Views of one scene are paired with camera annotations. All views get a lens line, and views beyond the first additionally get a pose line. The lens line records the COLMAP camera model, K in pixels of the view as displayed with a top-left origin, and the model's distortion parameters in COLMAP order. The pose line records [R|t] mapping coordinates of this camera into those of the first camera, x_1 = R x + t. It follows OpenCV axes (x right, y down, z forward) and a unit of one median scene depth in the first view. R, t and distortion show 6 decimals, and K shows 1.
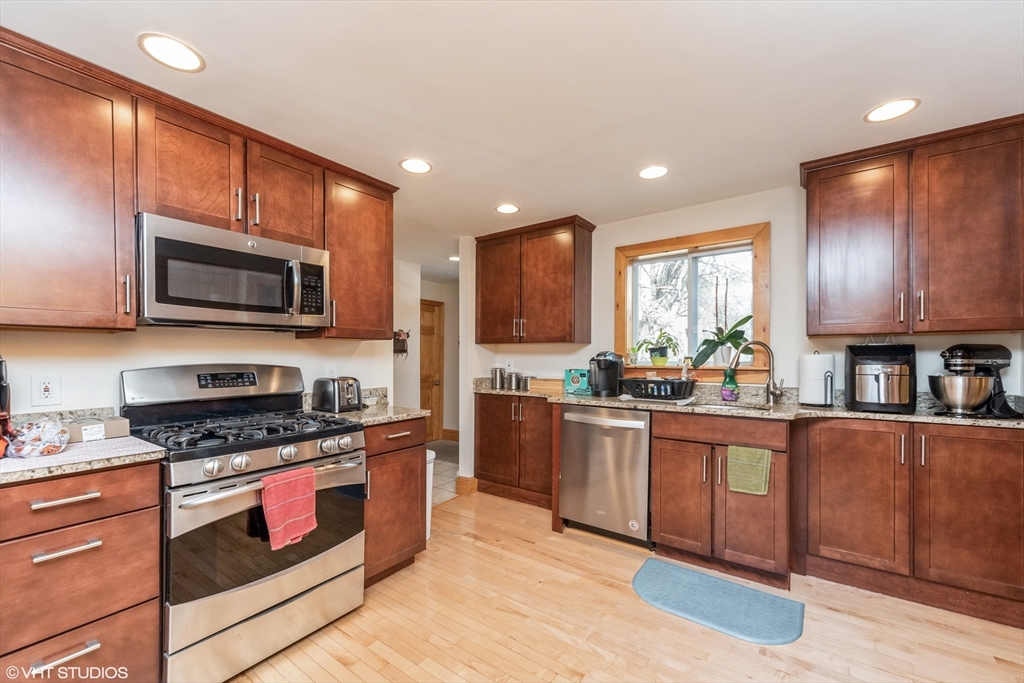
lens RADIAL K [[410.9, 0, 513.5], [0, 410.9, 356.3], [0, 0, 1]] dist [0.001019, 0.000121]
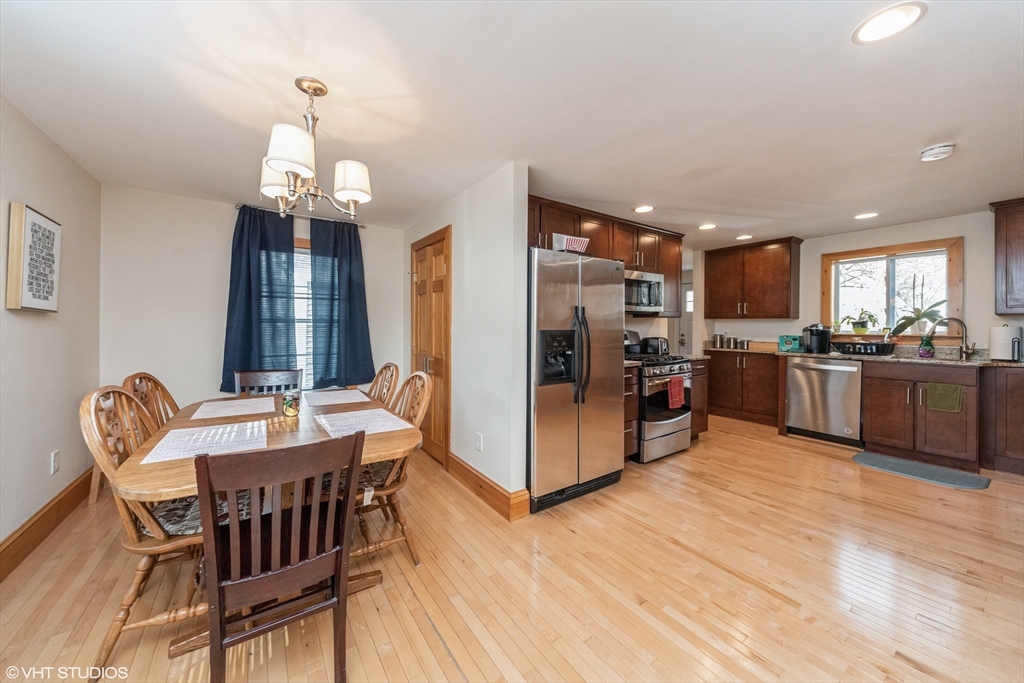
lens RADIAL K [[362.2, 0, 499.5], [0, 362.2, 325.1], [0, 0, 1]] dist [-0.000973, -0.000424]
pose [[0.938330, 0.003283, -0.345726, -0.476203], [-0.003754, 0.999993, -0.000692, -0.002470], [0.345721, 0.001948, 0.938335, -0.770244]]
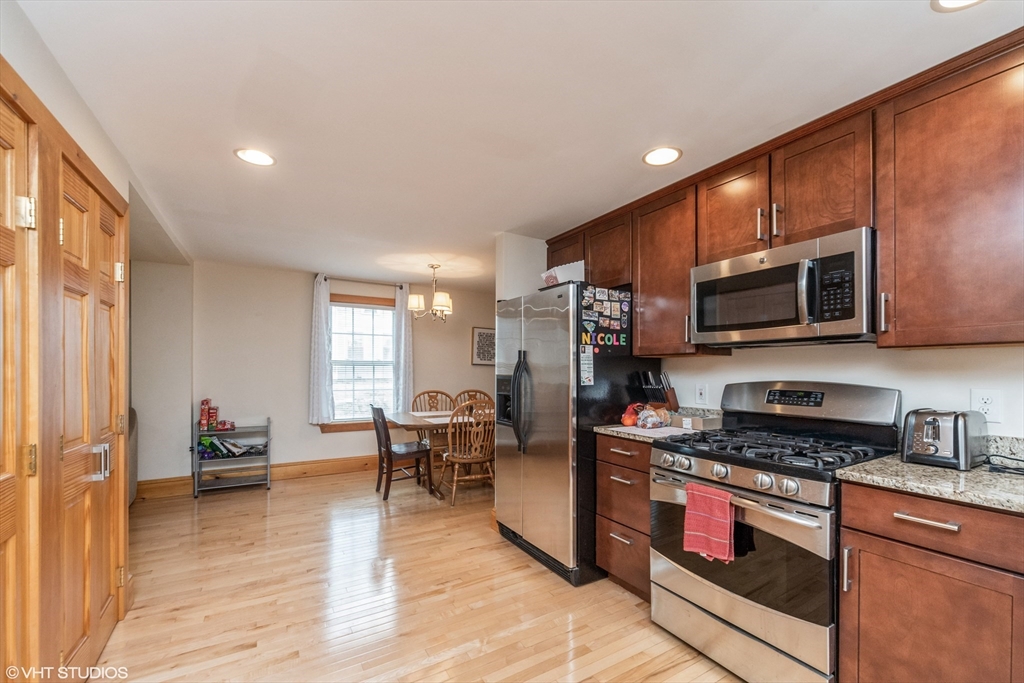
lens RADIAL K [[427.8, 0, 516.2], [0, 427.8, 366.8], [0, 0, 1]] dist [0.000177, -0.000014]
pose [[-0.398093, -0.002955, -0.917340, 0.372190], [-0.002461, 0.999995, -0.002154, -0.008960], [0.917342, 0.001400, -0.398098, 0.598971]]
